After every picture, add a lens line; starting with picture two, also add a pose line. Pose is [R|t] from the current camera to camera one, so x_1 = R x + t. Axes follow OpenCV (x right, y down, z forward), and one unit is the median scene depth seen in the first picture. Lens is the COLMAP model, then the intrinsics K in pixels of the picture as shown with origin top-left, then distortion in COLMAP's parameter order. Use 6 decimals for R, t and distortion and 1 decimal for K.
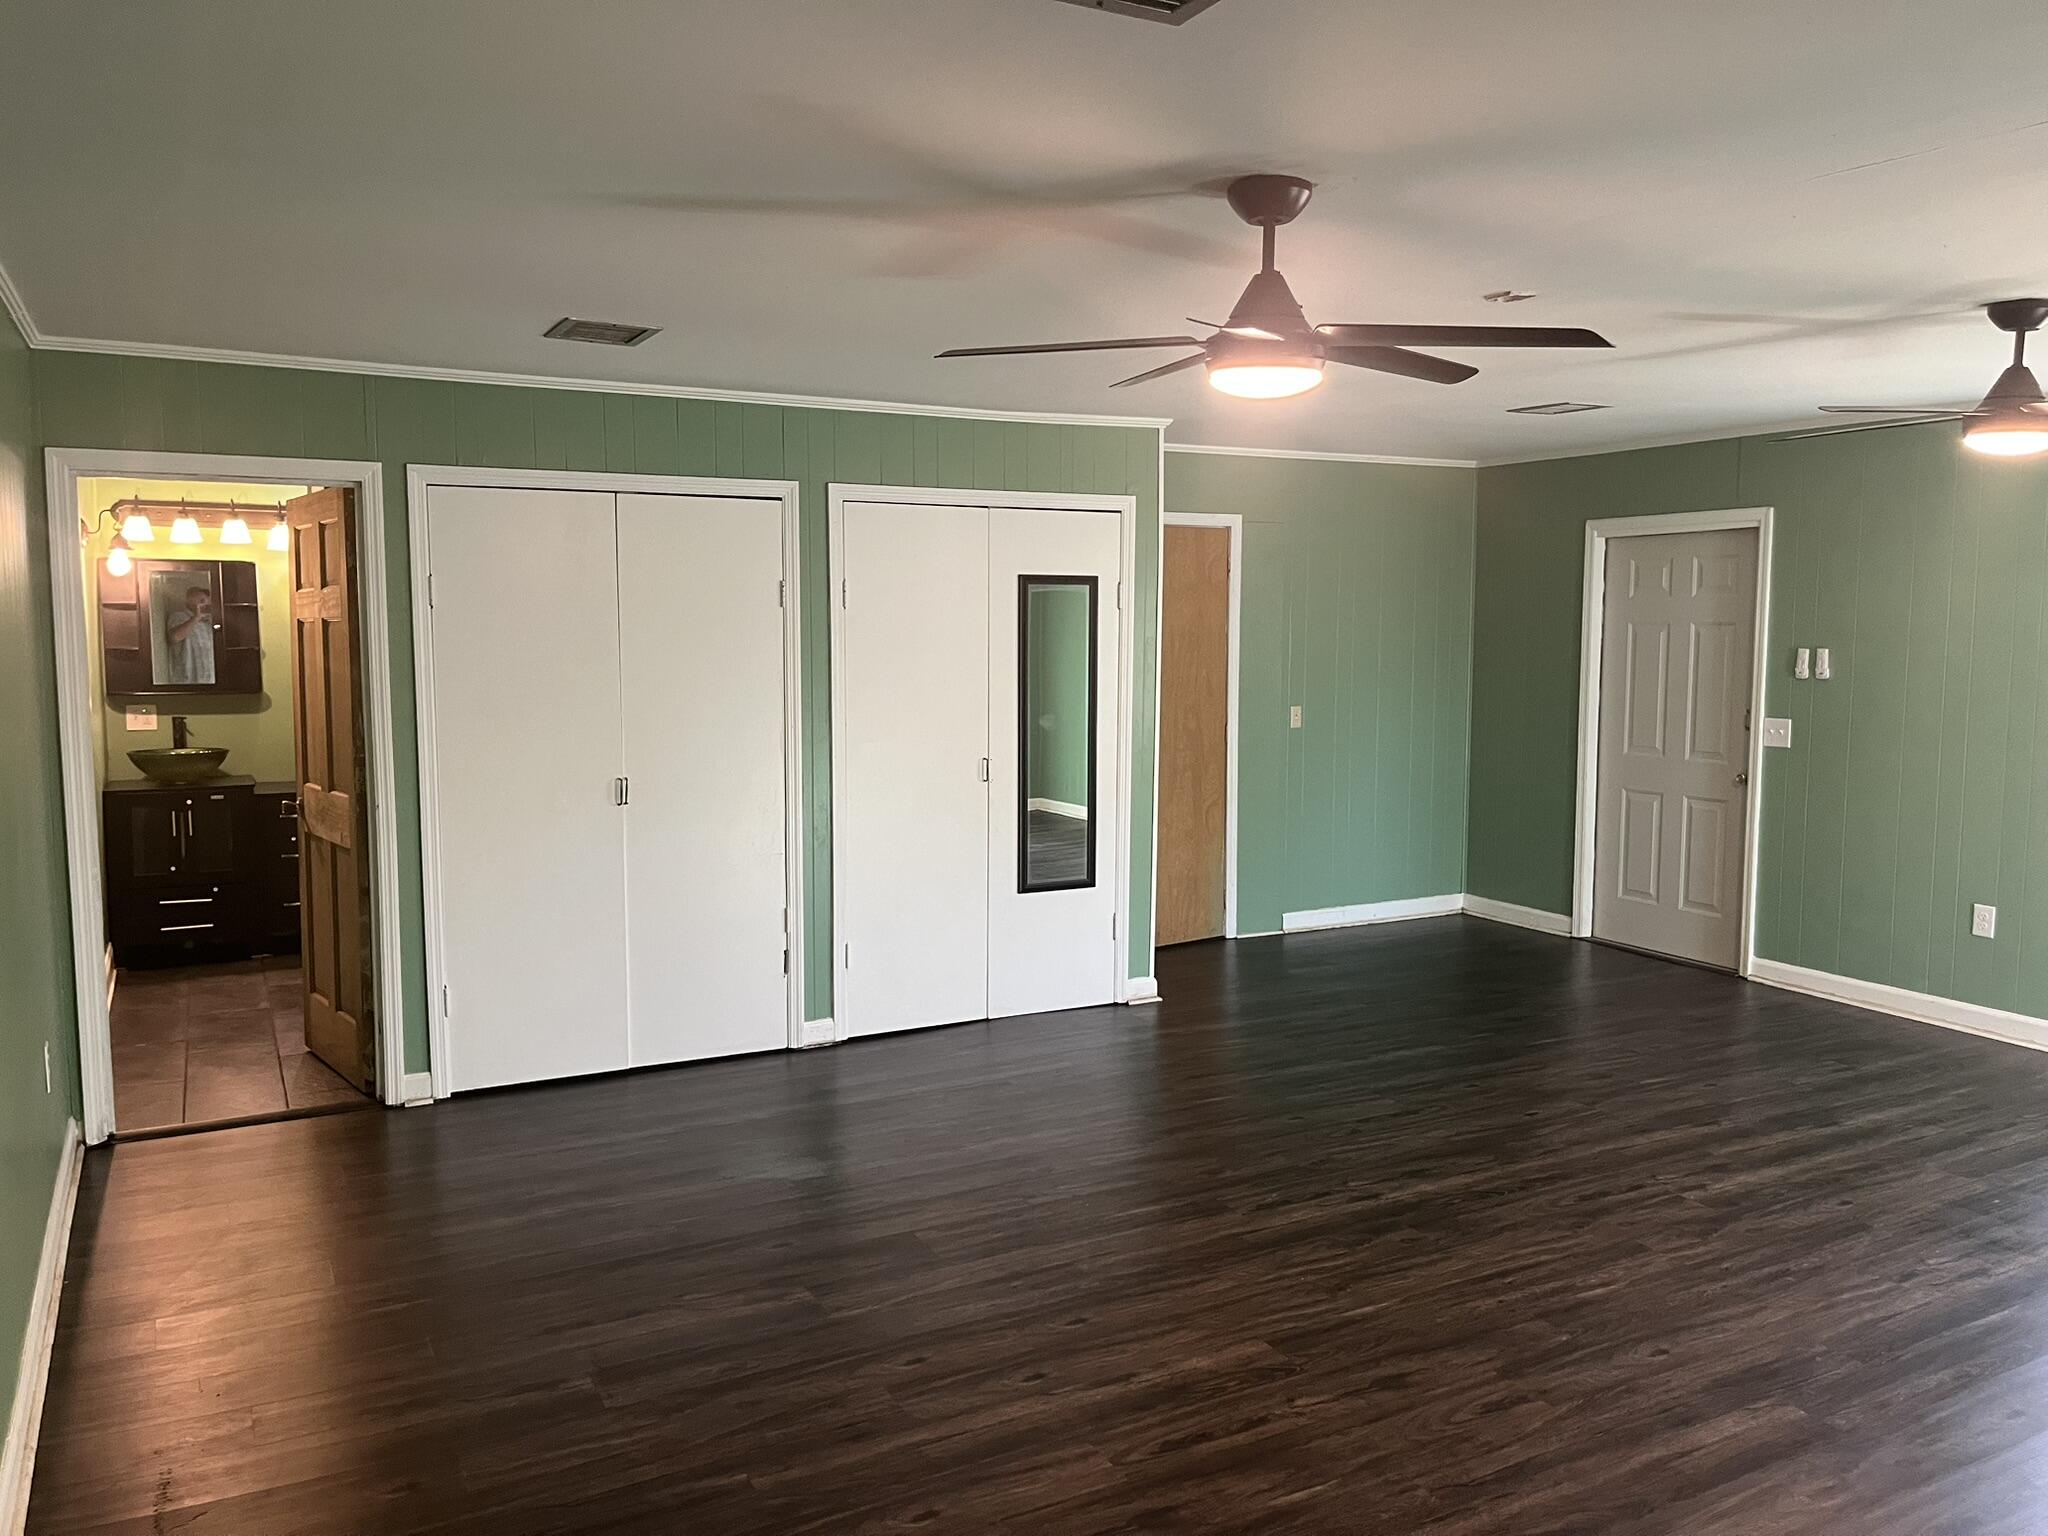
lens RADIAL K [[1556.9, 0, 1019.8], [0, 1556.9, 779.0], [0, 0, 1]] dist [0.059473, -0.084411]
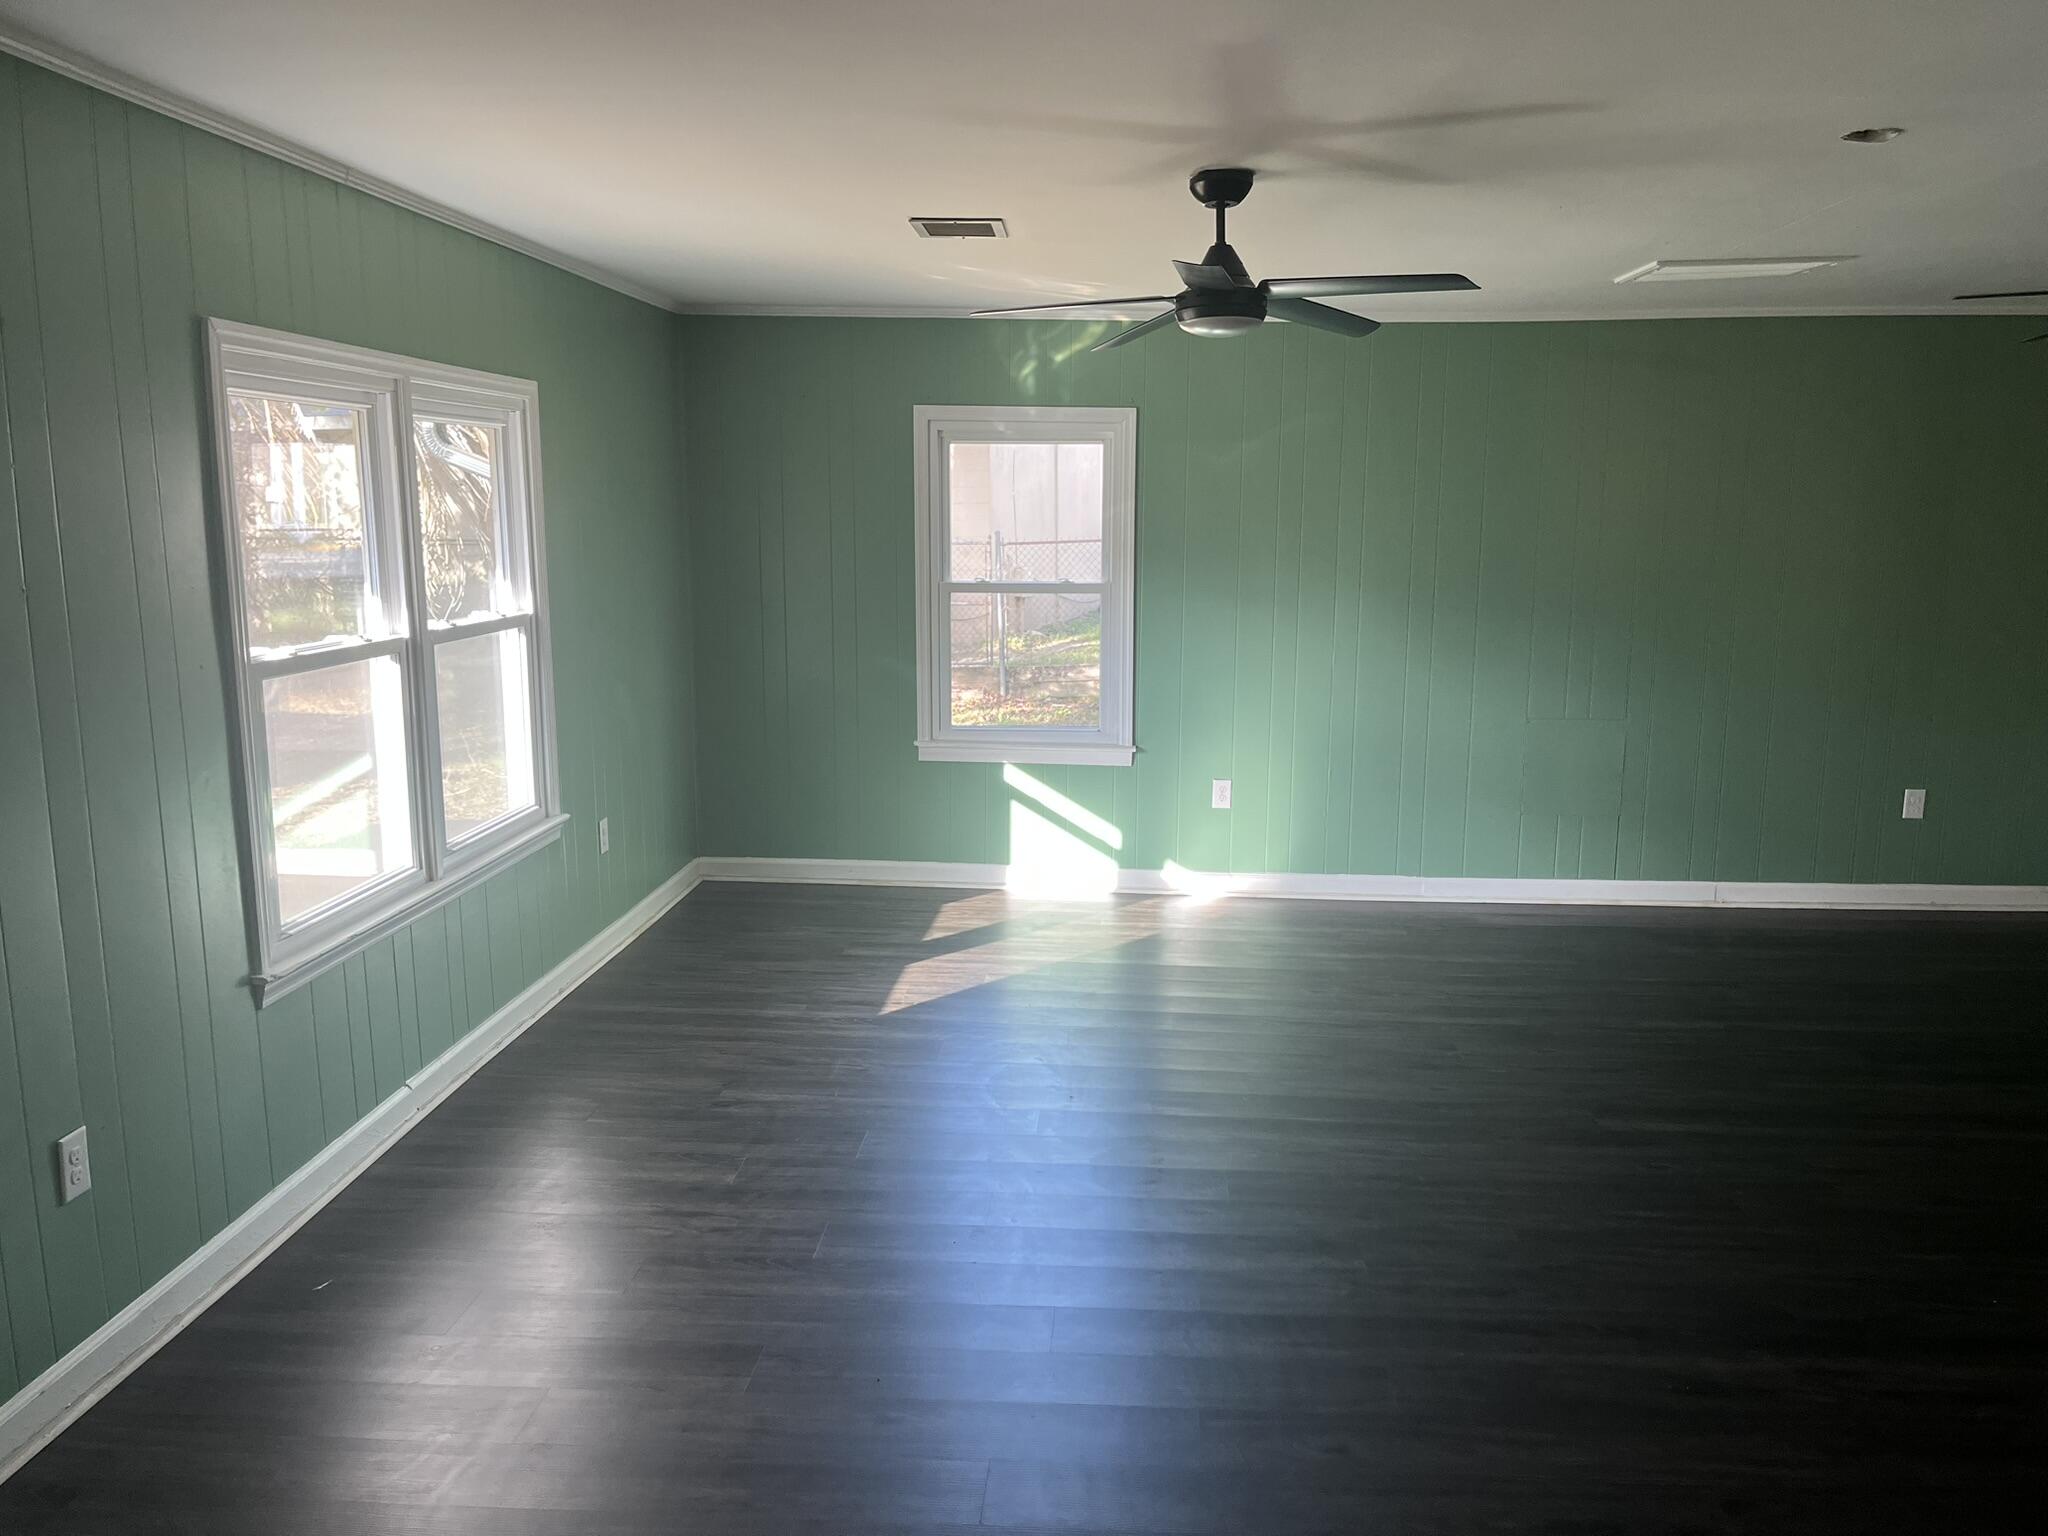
lens RADIAL K [[1556.9, 0, 1021.0], [0, 1556.9, 784.5], [0, 0, 1]] dist [0.059473, -0.084411]
pose [[-0.845709, -0.090420, 0.525928, 0.183705], [0.059359, 0.963485, 0.261098, -0.182402], [-0.530333, 0.252032, -0.809461, 1.709482]]
